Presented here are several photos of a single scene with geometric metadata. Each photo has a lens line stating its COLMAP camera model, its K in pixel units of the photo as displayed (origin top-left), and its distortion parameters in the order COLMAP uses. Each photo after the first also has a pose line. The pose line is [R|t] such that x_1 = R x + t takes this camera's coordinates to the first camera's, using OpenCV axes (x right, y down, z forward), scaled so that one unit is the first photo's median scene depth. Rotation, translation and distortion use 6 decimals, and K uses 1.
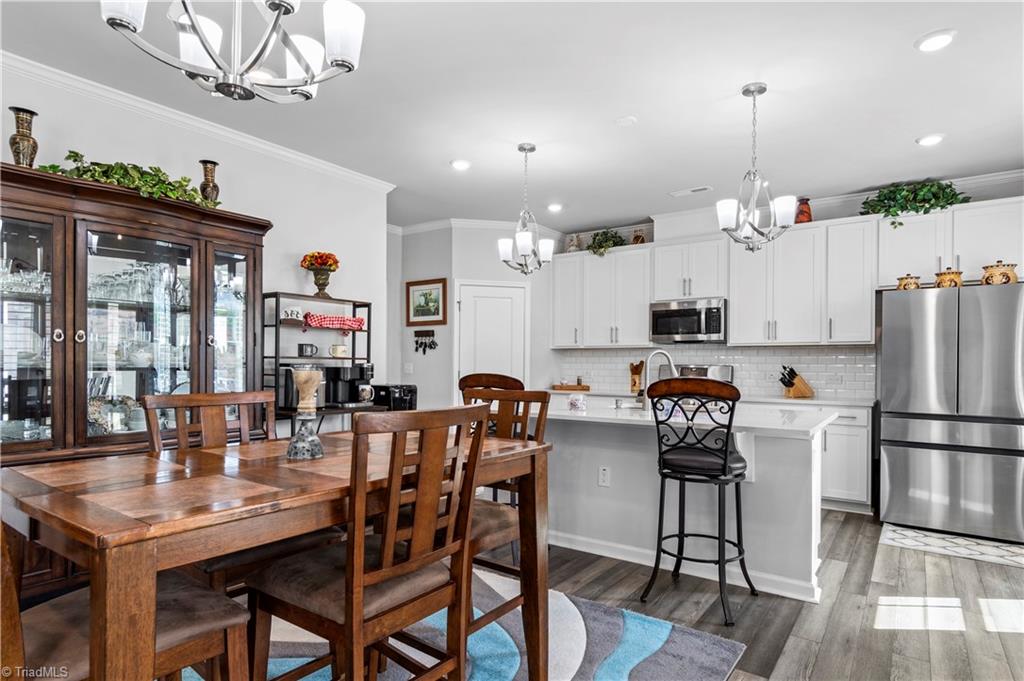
lens RADIAL K [[572.8, 0, 517.3], [0, 572.8, 342.1], [0, 0, 1]] dist [-0.007299, -0.000505]
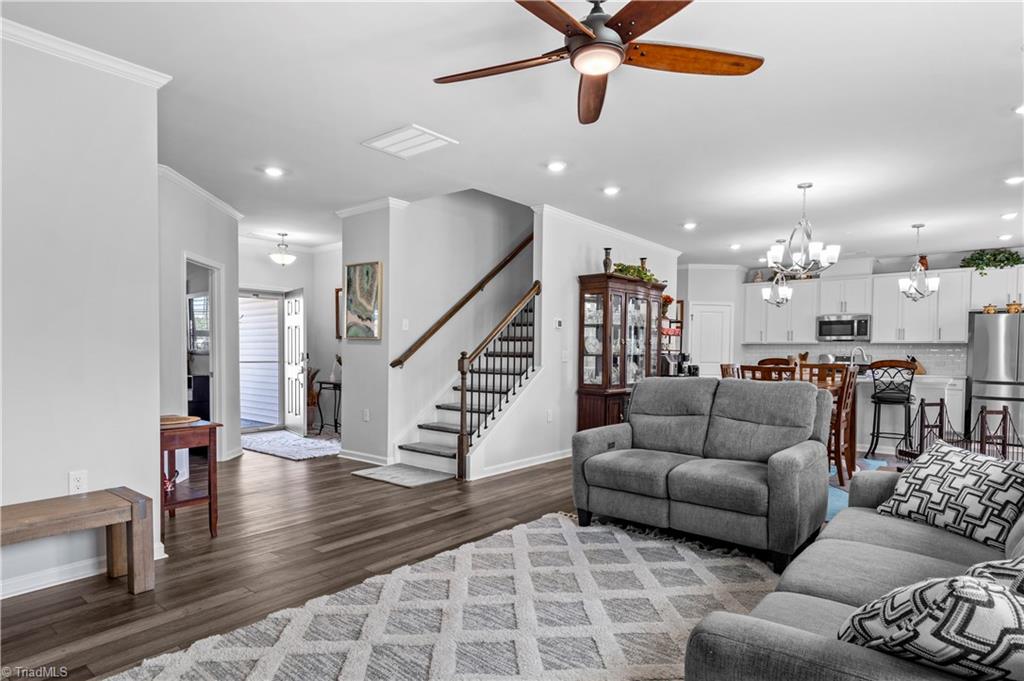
lens RADIAL K [[572.8, 0, 506.3], [0, 572.8, 348.9], [0, 0, 1]] dist [-0.007299, -0.000505]
pose [[0.996566, 0.002366, -0.082767, -0.637636], [0.000137, 0.999543, 0.030229, -0.031519], [0.082801, -0.030136, 0.996110, -0.854745]]
